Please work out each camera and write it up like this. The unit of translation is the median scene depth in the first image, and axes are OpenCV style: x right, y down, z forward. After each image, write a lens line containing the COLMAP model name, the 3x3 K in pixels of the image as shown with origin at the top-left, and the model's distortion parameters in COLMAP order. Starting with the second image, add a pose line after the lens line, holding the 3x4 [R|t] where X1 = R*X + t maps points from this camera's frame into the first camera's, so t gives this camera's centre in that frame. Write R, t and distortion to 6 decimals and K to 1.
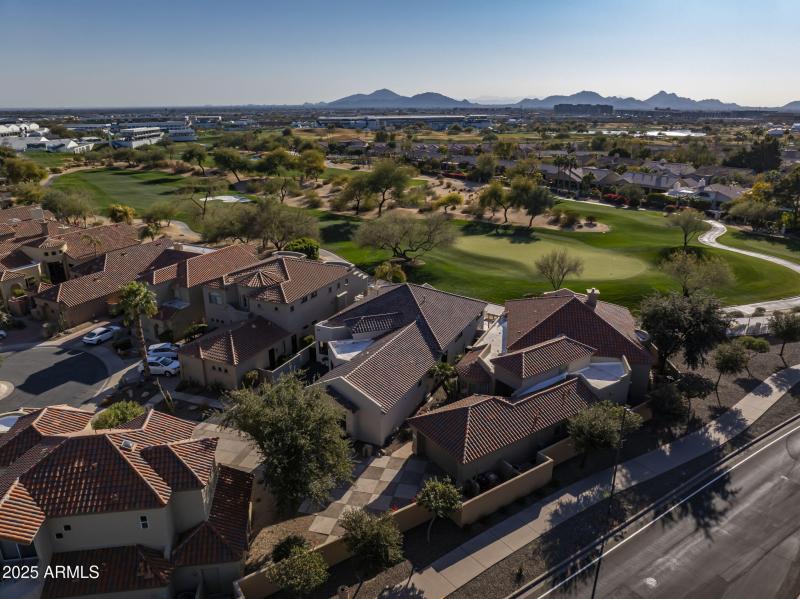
lens RADIAL K [[562.0, 0, 404.1], [0, 562.0, 299.4], [0, 0, 1]] dist [-0.039349, 0.003487]
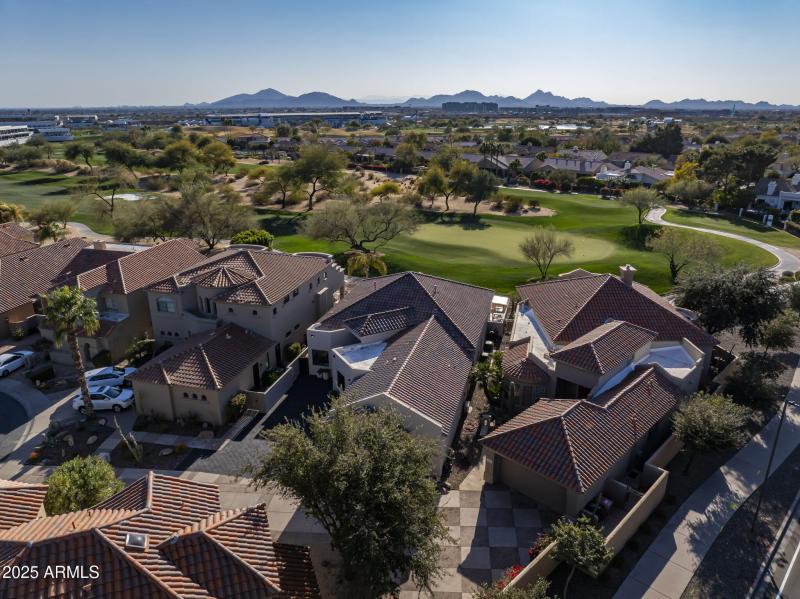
lens RADIAL K [[562.0, 0, 404.1], [0, 562.0, 299.4], [0, 0, 1]] dist [-0.039349, 0.003487]
pose [[0.982059, -0.062347, 0.177967, -0.078920], [0.062302, 0.998040, 0.005846, 0.003323], [-0.177983, 0.005346, 0.984019, 0.091907]]
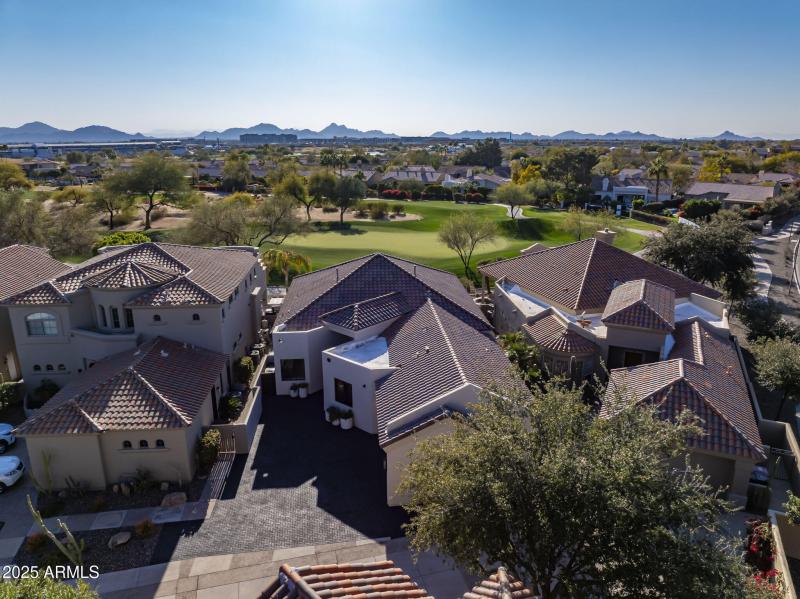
lens RADIAL K [[562.0, 0, 404.1], [0, 562.0, 299.4], [0, 0, 1]] dist [-0.039349, 0.003487]
pose [[0.860516, -0.140604, 0.489636, -0.156741], [0.166787, 0.985942, -0.009998, 0.019406], [-0.481347, 0.090269, 0.871870, 0.203707]]
